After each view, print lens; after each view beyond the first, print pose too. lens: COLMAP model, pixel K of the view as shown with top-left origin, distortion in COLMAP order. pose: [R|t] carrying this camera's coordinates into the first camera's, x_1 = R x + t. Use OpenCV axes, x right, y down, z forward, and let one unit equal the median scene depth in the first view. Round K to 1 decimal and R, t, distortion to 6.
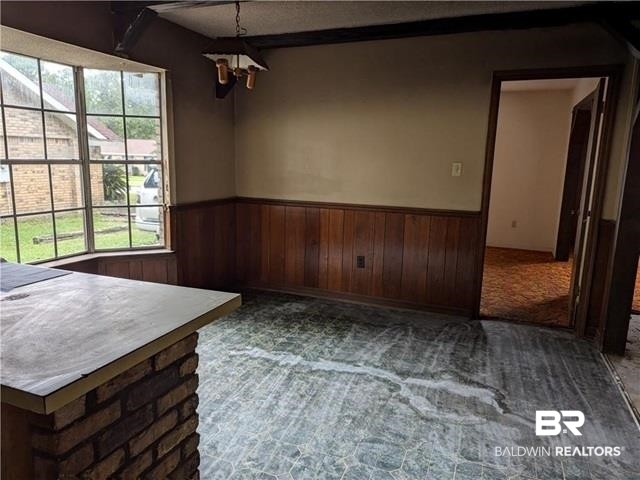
lens RADIAL K [[453.7, 0, 313.2], [0, 453.7, 239.6], [0, 0, 1]] dist [0.068788, -0.058927]
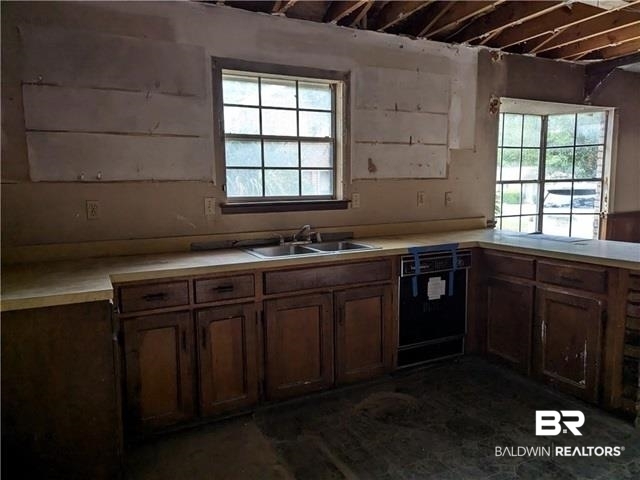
lens RADIAL K [[453.7, 0, 313.2], [0, 453.7, 239.6], [0, 0, 1]] dist [0.068788, -0.058927]
pose [[0.749568, 0.043142, -0.660520, -0.086574], [-0.083589, 0.996055, -0.029801, 0.110563], [0.656629, 0.077550, 0.750216, -0.513444]]
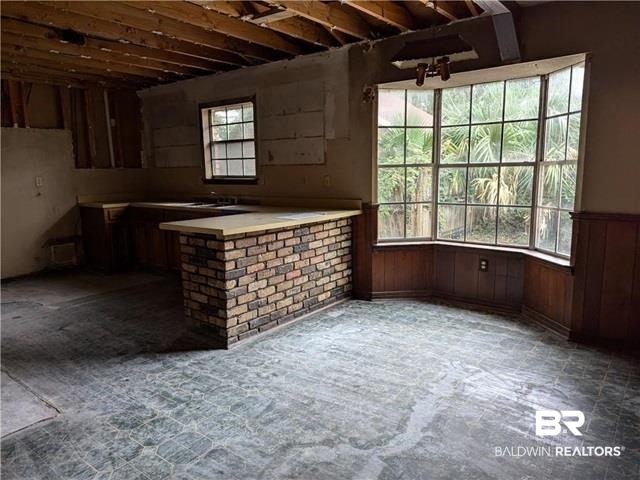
lens RADIAL K [[447.1, 0, 309.9], [0, 447.1, 245.7], [0, 0, 1]] dist [0.059984, -0.051759]
pose [[-0.277134, 0.146828, -0.949546, 0.698597], [-0.157384, 0.967971, 0.195610, -0.111448], [0.947854, 0.203653, -0.245149, 0.820902]]
